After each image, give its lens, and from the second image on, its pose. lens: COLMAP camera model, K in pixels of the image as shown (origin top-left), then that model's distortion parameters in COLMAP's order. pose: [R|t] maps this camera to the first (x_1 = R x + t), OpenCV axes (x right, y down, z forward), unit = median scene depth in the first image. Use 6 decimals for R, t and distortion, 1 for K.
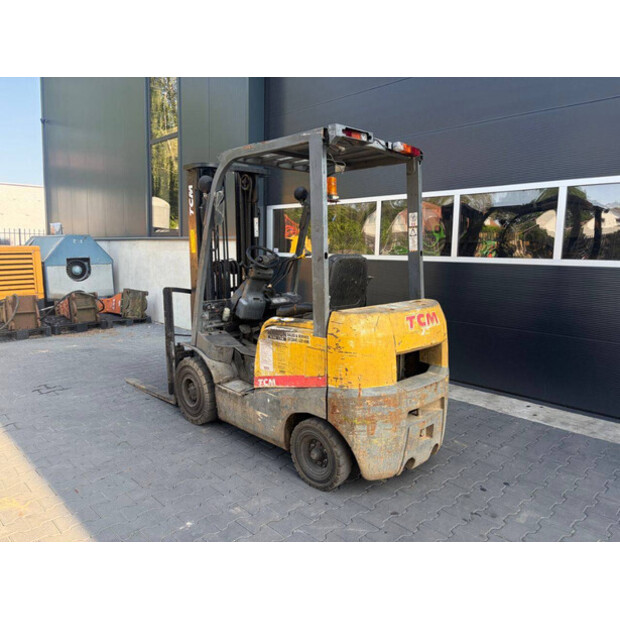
lens RADIAL K [[471.3, 0, 307.3], [0, 471.3, 312.5], [0, 0, 1]] dist [0.053499, -0.060302]
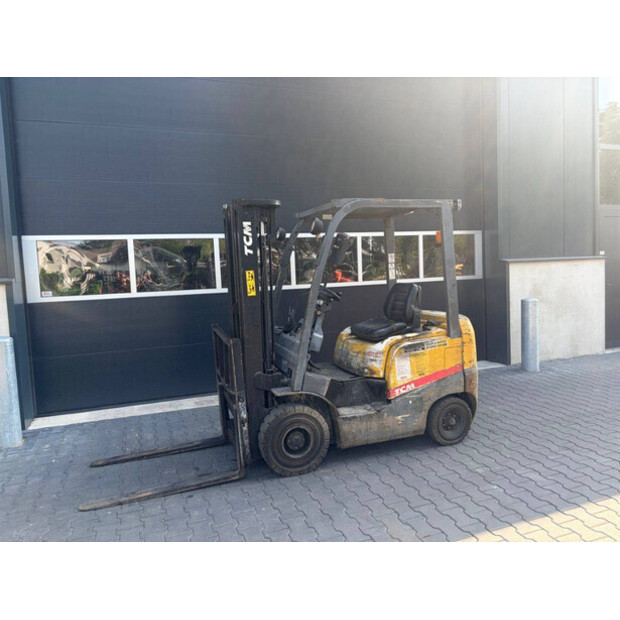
lens RADIAL K [[471.3, 0, 307.3], [0, 471.3, 312.5], [0, 0, 1]] dist [0.053499, -0.060302]
pose [[0.400752, -0.116470, 0.908753, -1.101675], [0.169115, 0.984246, 0.051567, -0.134055], [-0.900443, 0.133019, 0.414136, 0.584258]]
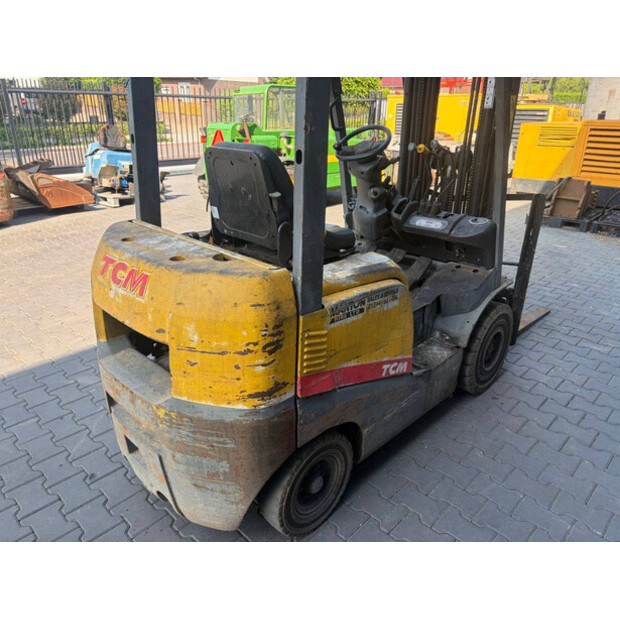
lens RADIAL K [[471.3, 0, 307.3], [0, 471.3, 312.5], [0, 0, 1]] dist [0.053499, -0.060302]
pose [[0.031615, 0.388092, -0.921078, 0.587319], [-0.150167, 0.912923, 0.379501, -0.140247], [0.988155, 0.126317, 0.087141, 0.889975]]
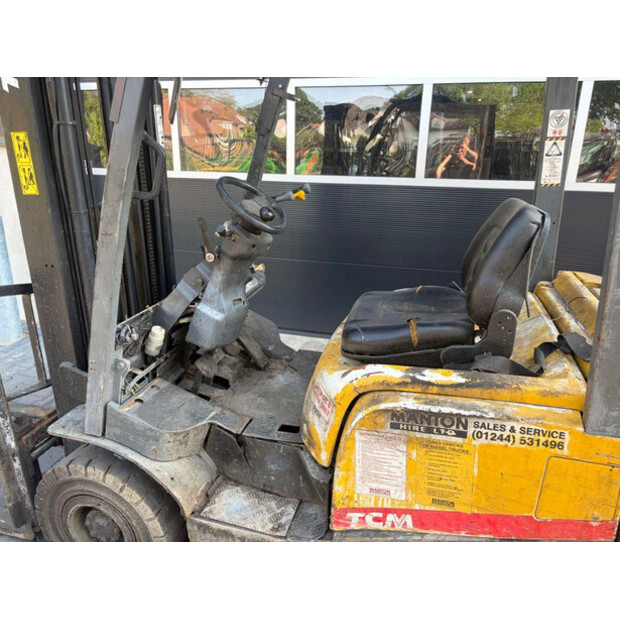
lens RADIAL K [[471.3, 0, 307.3], [0, 471.3, 312.5], [0, 0, 1]] dist [0.053499, -0.060302]
pose [[0.861636, -0.162824, 0.480699, -0.269478], [0.064615, 0.974627, 0.214308, -0.110990], [-0.503396, -0.153595, 0.850294, 0.592098]]
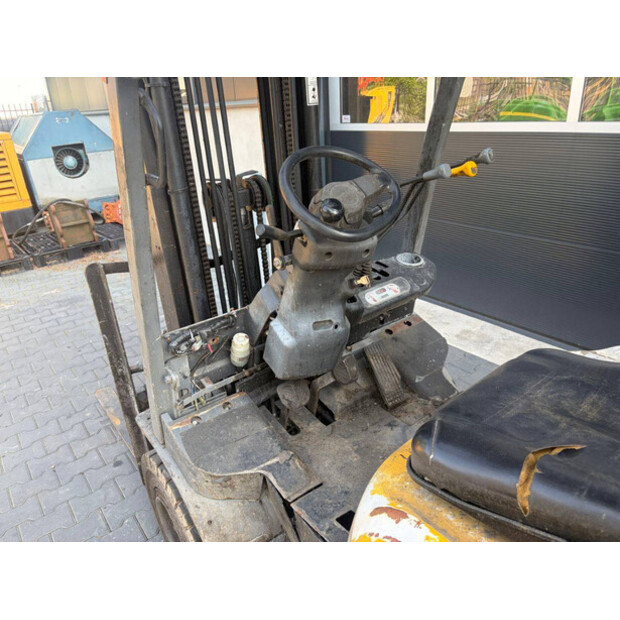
lens RADIAL K [[471.3, 0, 307.3], [0, 471.3, 312.5], [0, 0, 1]] dist [0.053499, -0.060302]
pose [[0.991286, -0.015467, -0.130817, -0.076988], [0.051380, 0.959826, 0.275852, -0.126445], [0.121295, -0.280170, 0.952257, 0.704161]]
